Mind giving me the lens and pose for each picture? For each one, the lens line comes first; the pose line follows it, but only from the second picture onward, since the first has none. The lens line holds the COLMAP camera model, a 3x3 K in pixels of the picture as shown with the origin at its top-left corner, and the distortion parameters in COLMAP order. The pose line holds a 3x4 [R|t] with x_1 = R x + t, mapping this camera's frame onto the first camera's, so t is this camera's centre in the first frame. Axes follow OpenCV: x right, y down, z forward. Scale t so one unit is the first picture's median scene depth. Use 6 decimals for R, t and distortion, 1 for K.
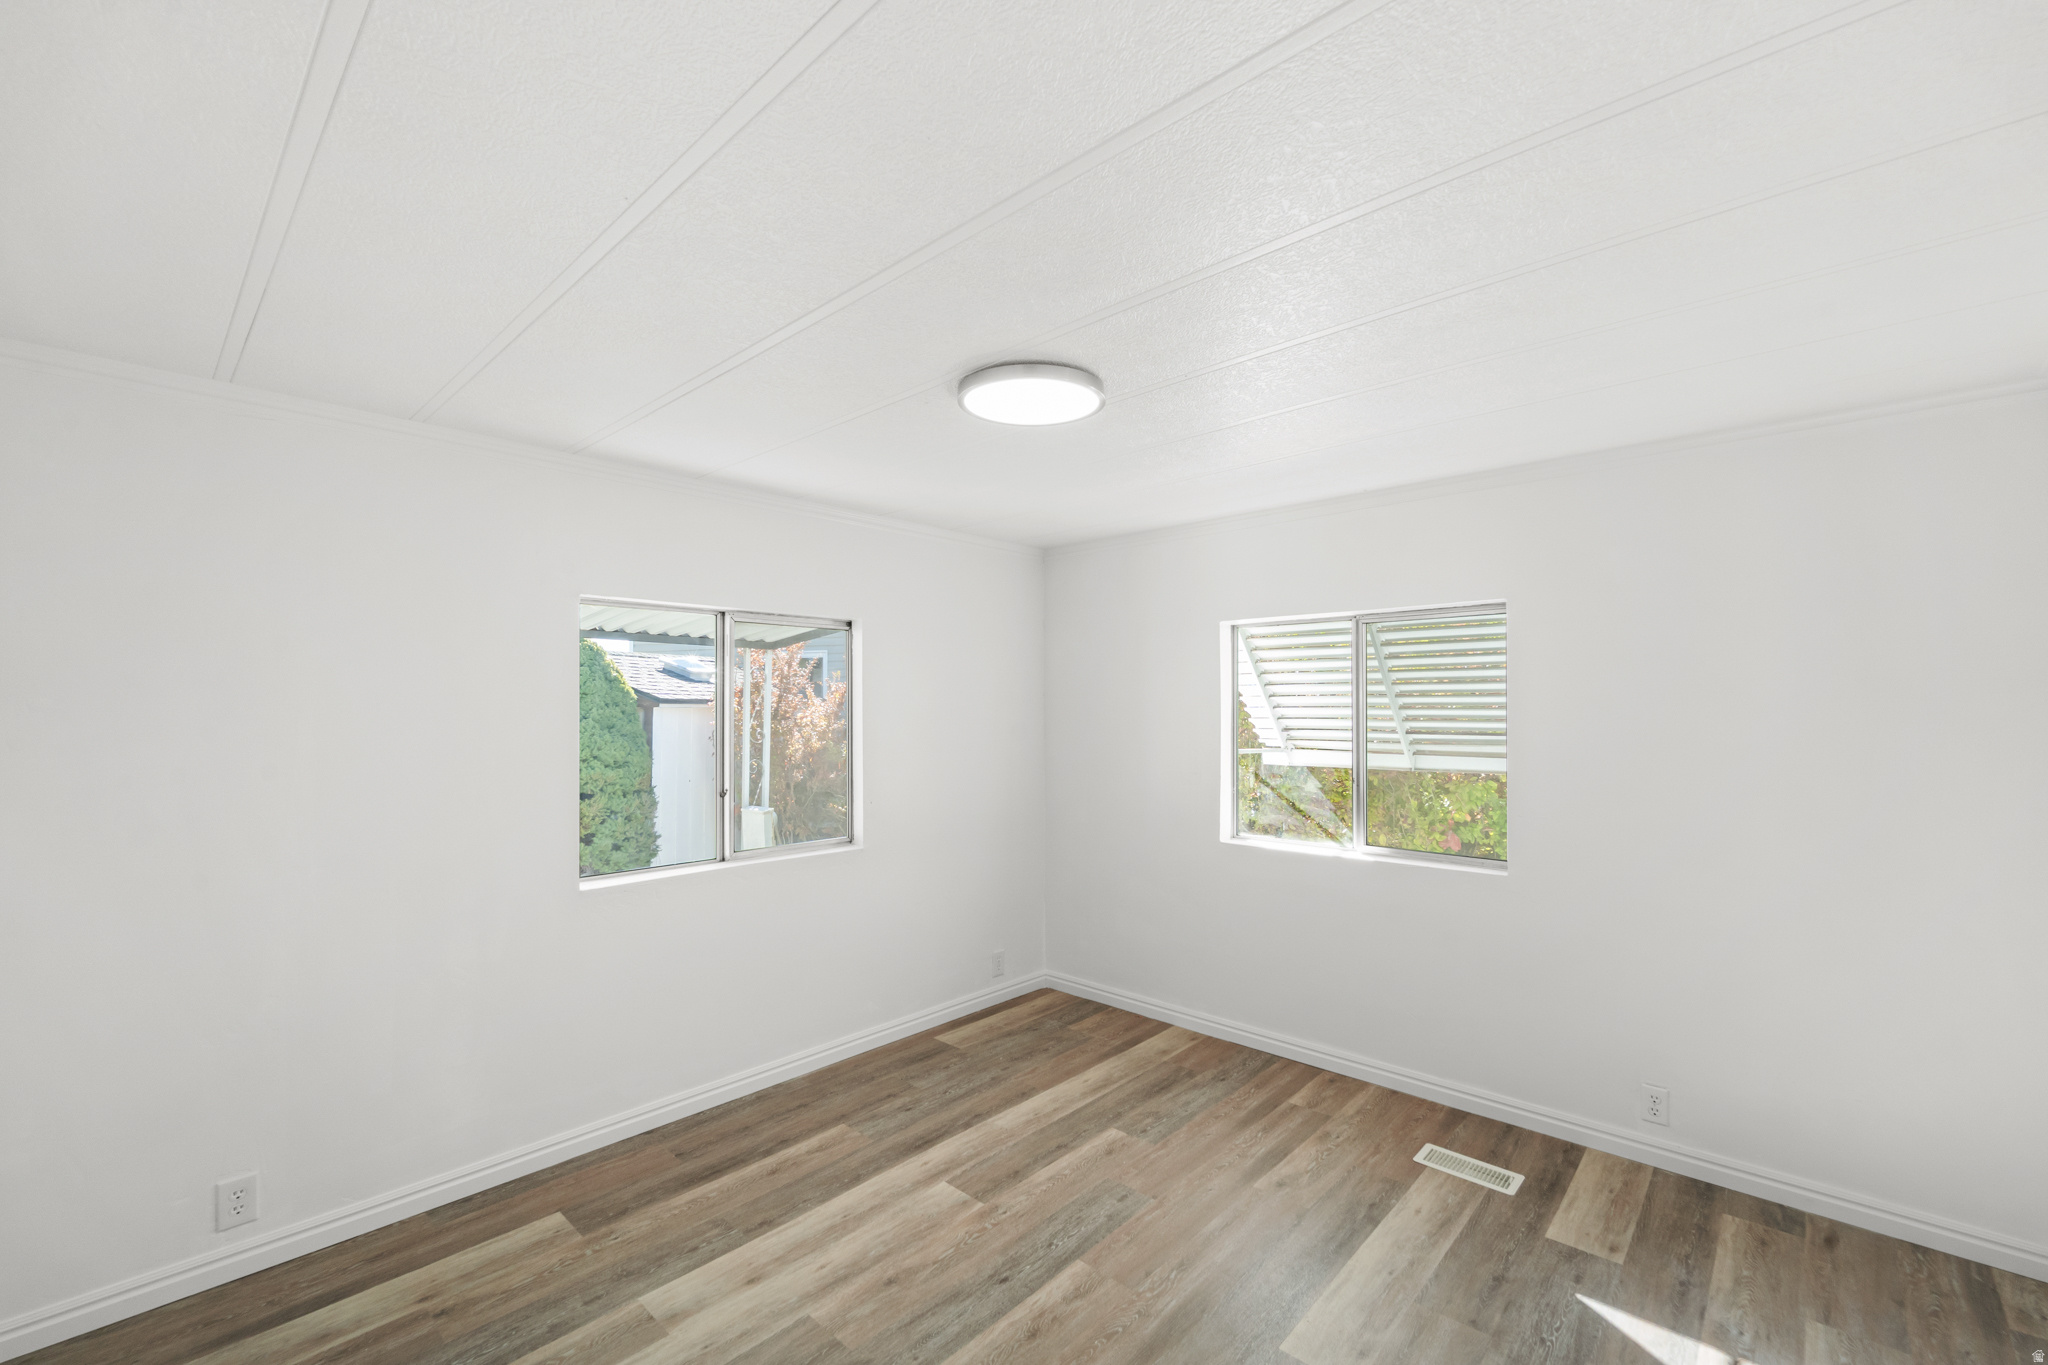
lens RADIAL K [[859.6, 0, 1029.4], [0, 859.6, 693.6], [0, 0, 1]] dist [0.001777, -0.001203]
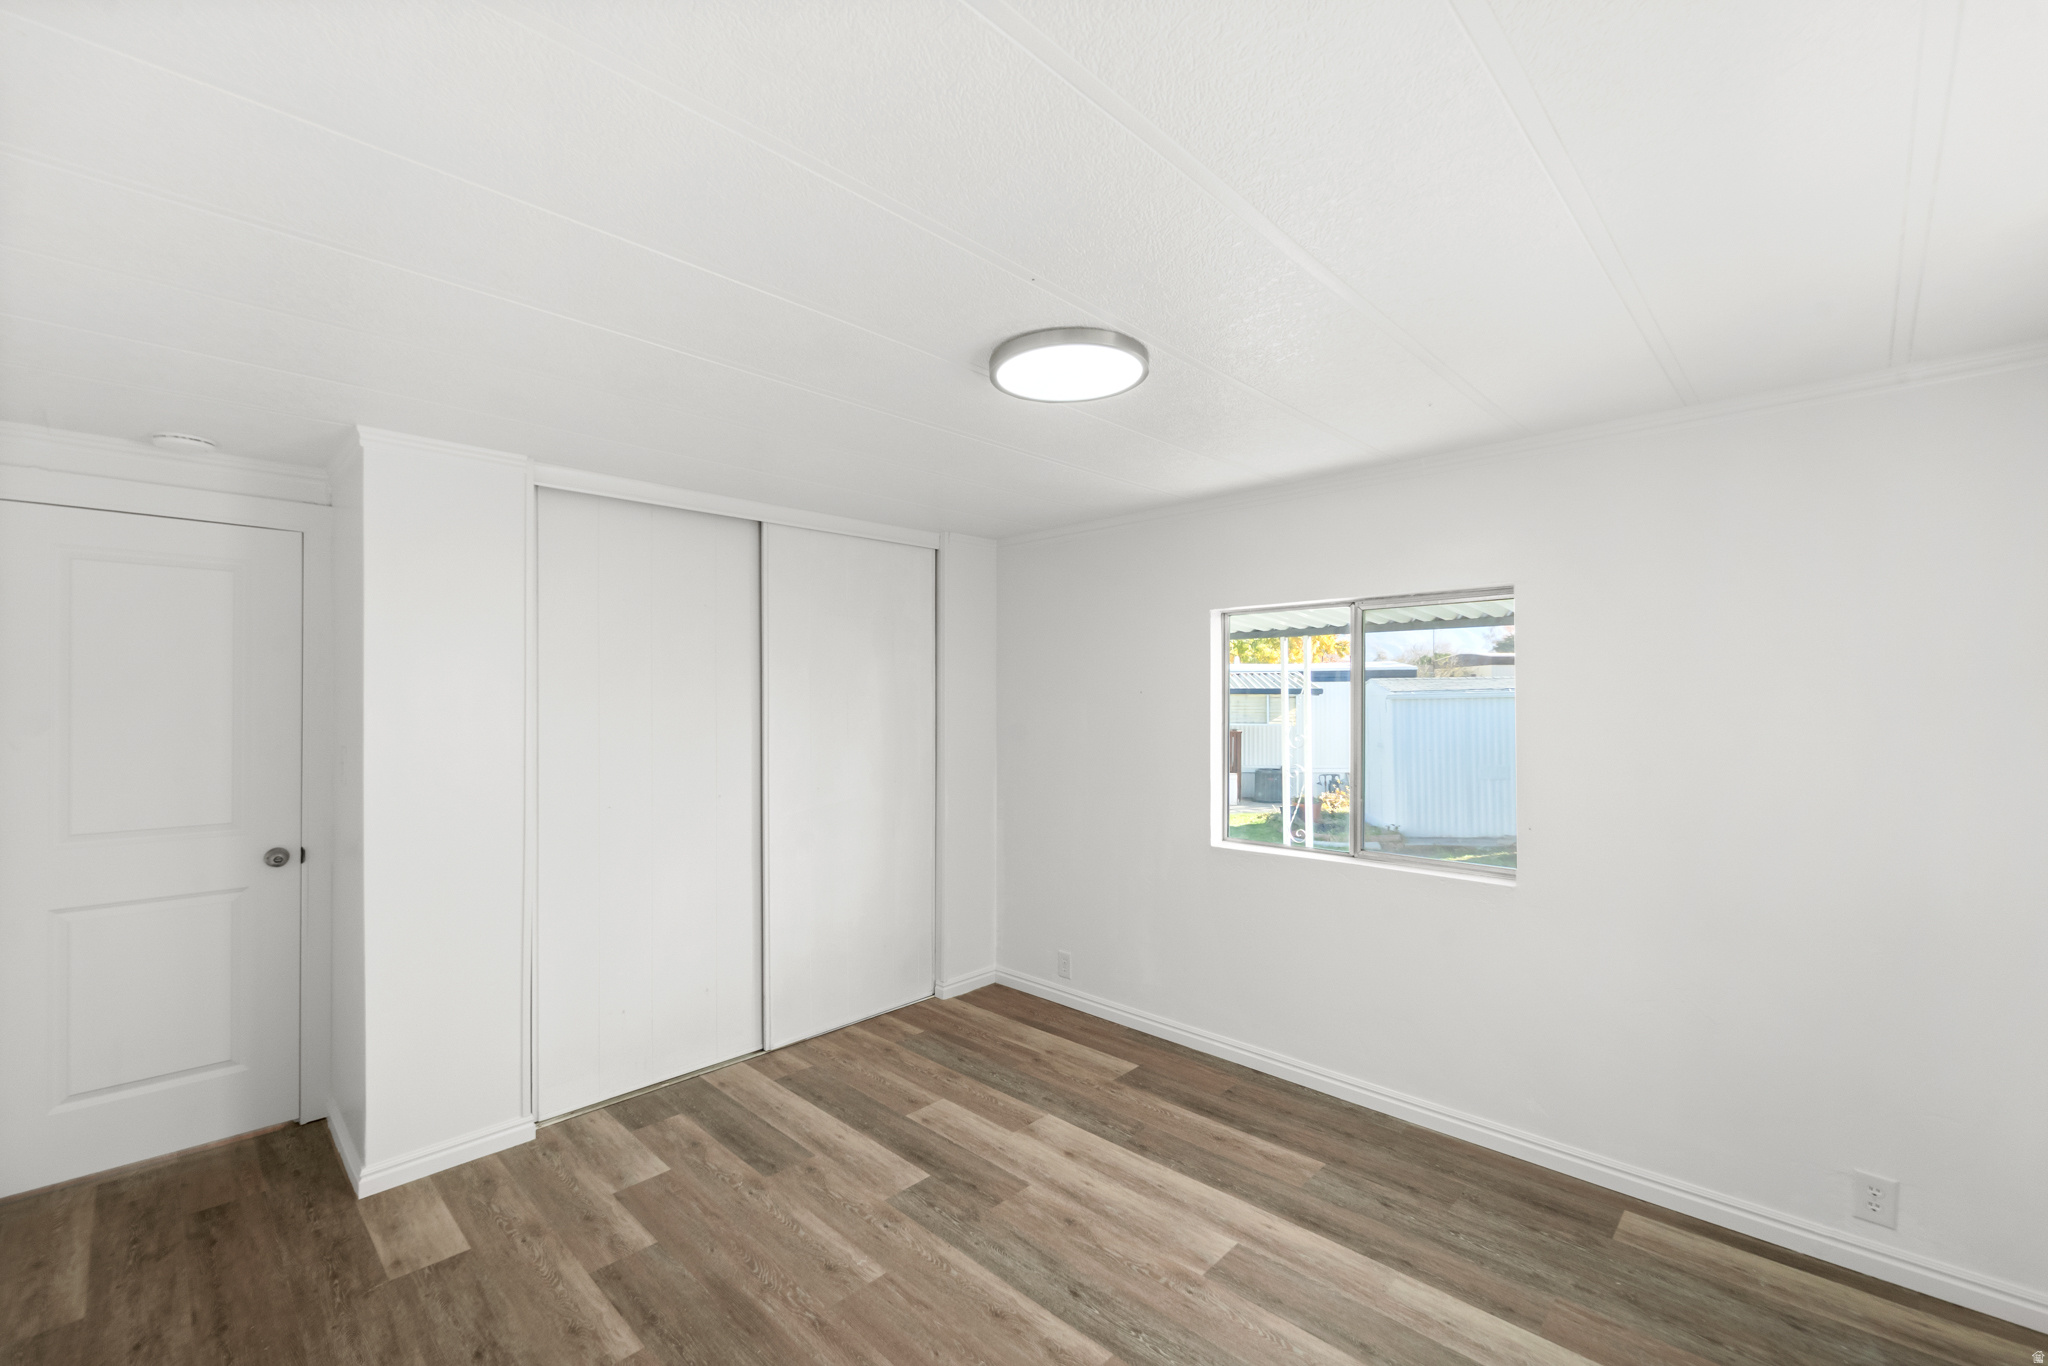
lens RADIAL K [[859.6, 0, 1028.5], [0, 859.6, 690.0], [0, 0, 1]] dist [0.001777, -0.001203]
pose [[-0.038468, -0.007579, -0.999231, 0.793595], [0.020766, 0.999749, -0.008383, 0.008657], [0.999044, -0.021073, -0.038301, 0.840096]]
